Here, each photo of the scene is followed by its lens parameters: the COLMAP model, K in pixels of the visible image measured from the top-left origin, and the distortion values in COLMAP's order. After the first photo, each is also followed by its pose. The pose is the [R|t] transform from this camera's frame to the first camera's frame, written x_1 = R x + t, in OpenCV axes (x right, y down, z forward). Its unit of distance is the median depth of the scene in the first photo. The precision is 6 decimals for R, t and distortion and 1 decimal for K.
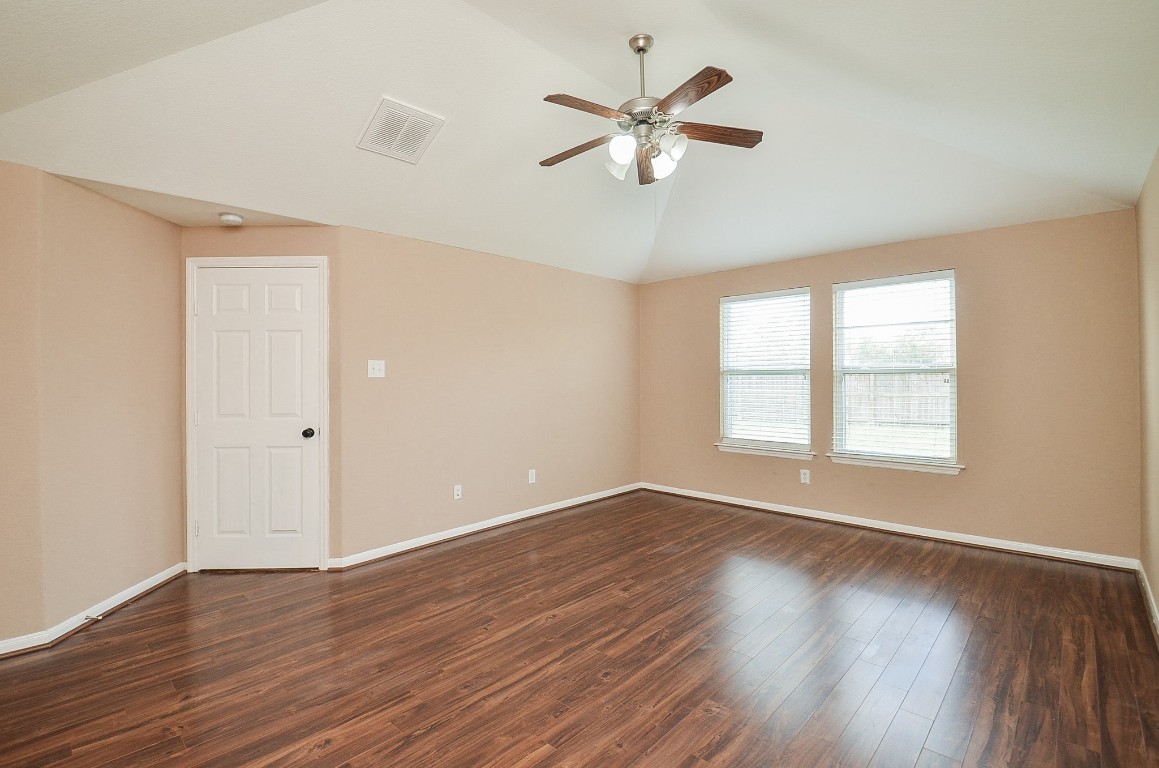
lens RADIAL K [[514.8, 0, 575.0], [0, 514.8, 370.9], [0, 0, 1]] dist [0.027488, -0.026163]
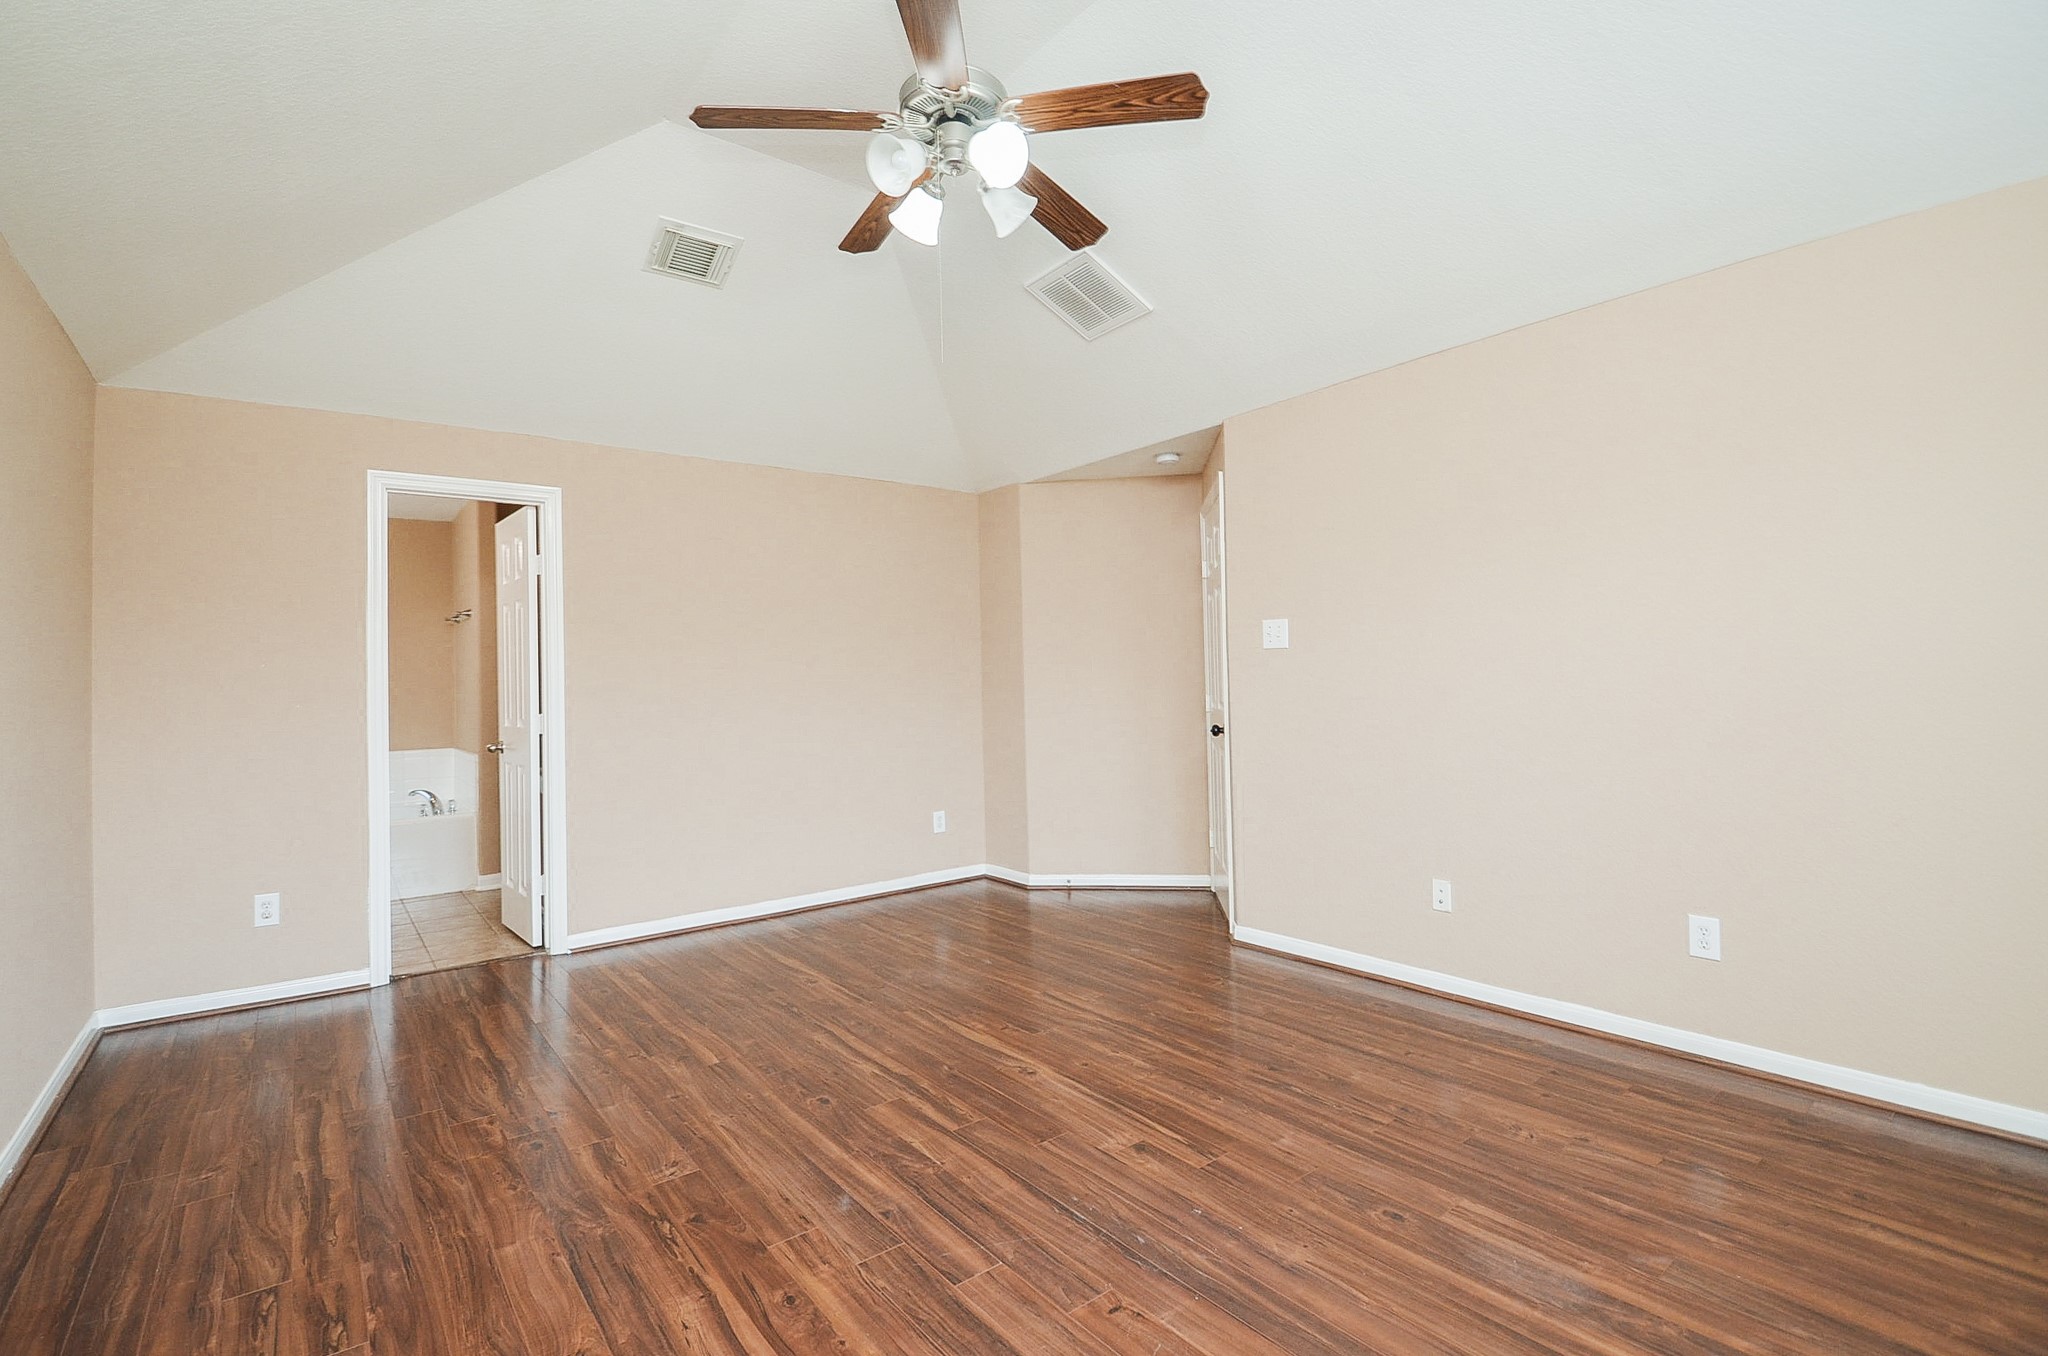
lens RADIAL K [[909.7, 0, 1016.1], [0, 909.7, 654.9], [0, 0, 1]] dist [0.027488, -0.026163]
pose [[-0.132862, -0.019151, -0.990949, 0.732320], [0.036107, 0.999056, -0.024149, 0.033086], [0.990477, -0.038989, -0.132045, 0.869216]]
